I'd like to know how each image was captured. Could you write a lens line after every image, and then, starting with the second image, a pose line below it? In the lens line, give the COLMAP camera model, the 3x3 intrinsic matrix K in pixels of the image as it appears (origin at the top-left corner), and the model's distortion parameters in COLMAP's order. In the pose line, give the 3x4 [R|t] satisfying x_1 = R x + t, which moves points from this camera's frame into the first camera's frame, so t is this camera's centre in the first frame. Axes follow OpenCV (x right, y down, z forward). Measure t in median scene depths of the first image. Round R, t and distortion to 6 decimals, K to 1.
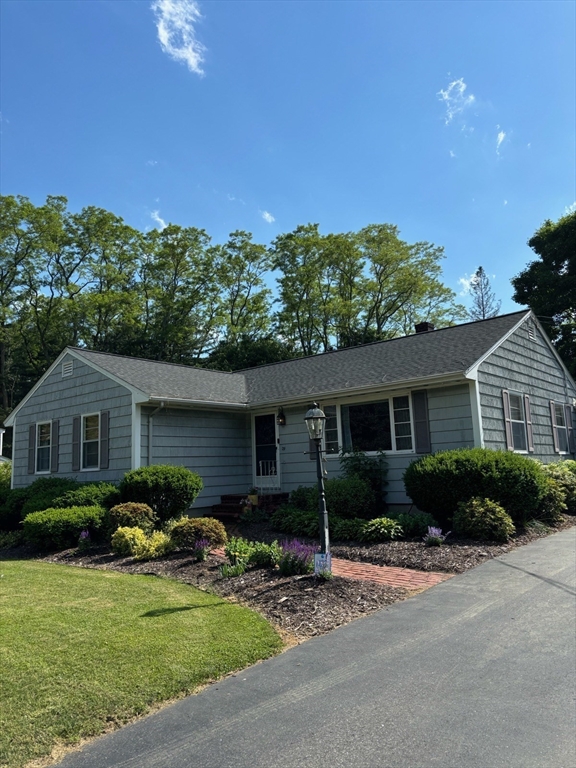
lens RADIAL K [[585.0, 0, 288.0], [0, 585.0, 384.0], [0, 0, 1]] dist [0.065875, -0.002310]
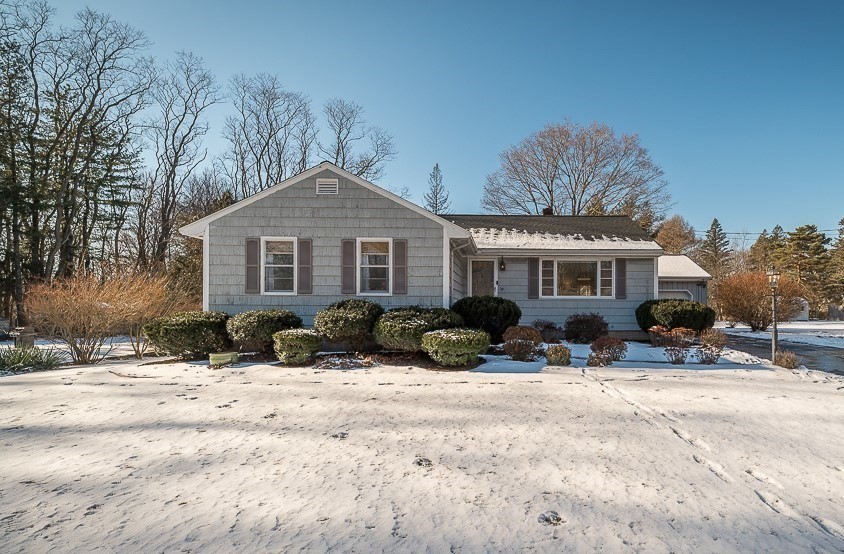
lens RADIAL K [[445.9, 0, 518.0], [0, 445.9, 309.7], [0, 0, 1]] dist [0.011440, -0.000802]
pose [[0.735184, 0.044957, 0.676375, -0.627477], [-0.133818, 0.987788, 0.079797, 0.071134], [-0.664528, -0.149176, 0.732222, 0.248608]]
